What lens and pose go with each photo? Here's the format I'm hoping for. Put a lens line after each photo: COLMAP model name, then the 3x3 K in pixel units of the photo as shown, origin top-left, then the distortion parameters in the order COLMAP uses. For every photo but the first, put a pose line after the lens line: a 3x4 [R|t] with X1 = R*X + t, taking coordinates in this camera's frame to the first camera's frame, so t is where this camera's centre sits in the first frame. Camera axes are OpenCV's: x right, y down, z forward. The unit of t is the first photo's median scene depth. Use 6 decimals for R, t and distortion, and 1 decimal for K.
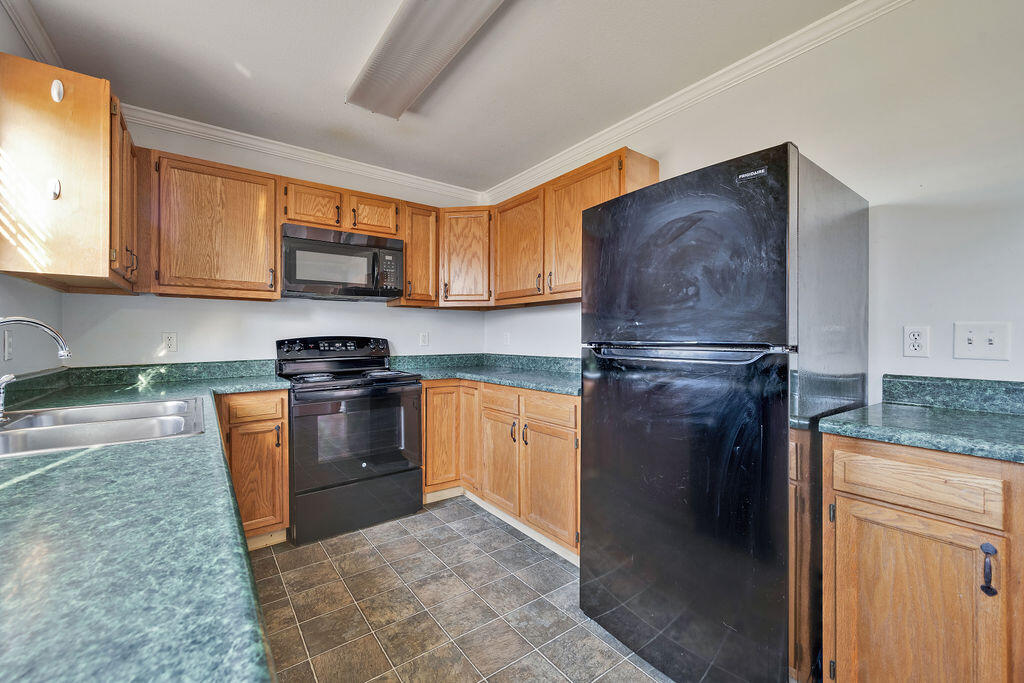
lens RADIAL K [[432.8, 0, 531.6], [0, 432.8, 345.8], [0, 0, 1]] dist [-0.010431, -0.000113]
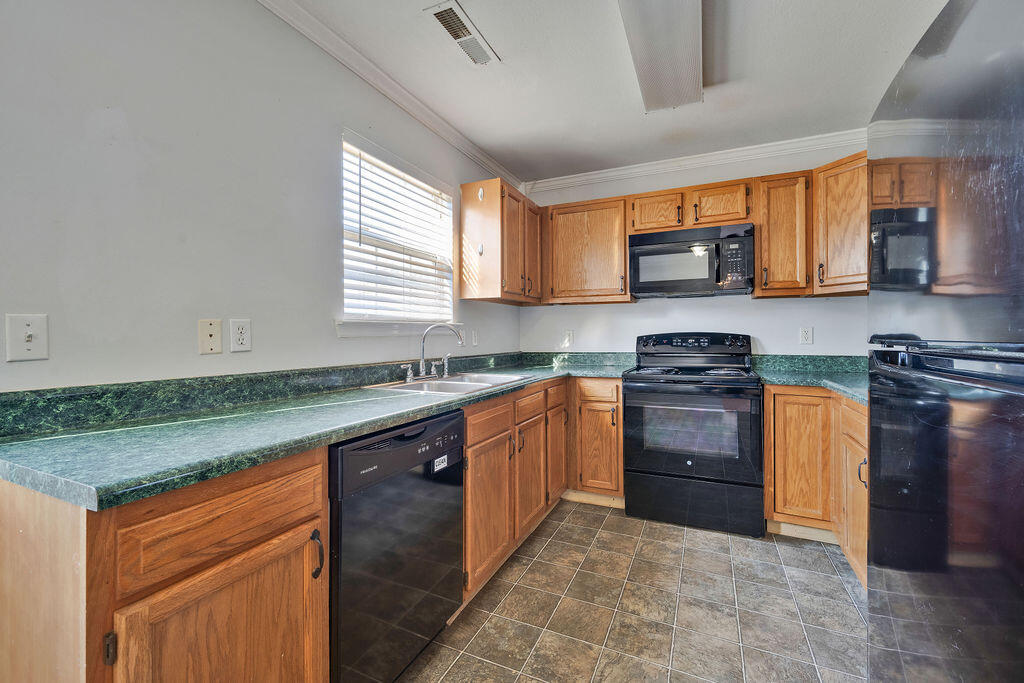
lens RADIAL K [[423.5, 0, 493.3], [0, 423.5, 339.2], [0, 0, 1]] dist [-0.000882, -0.000162]
pose [[0.427979, 0.010340, -0.903730, 0.294495], [-0.016368, 0.999859, 0.003688, -0.002633], [0.903641, 0.013214, 0.428088, 0.179800]]
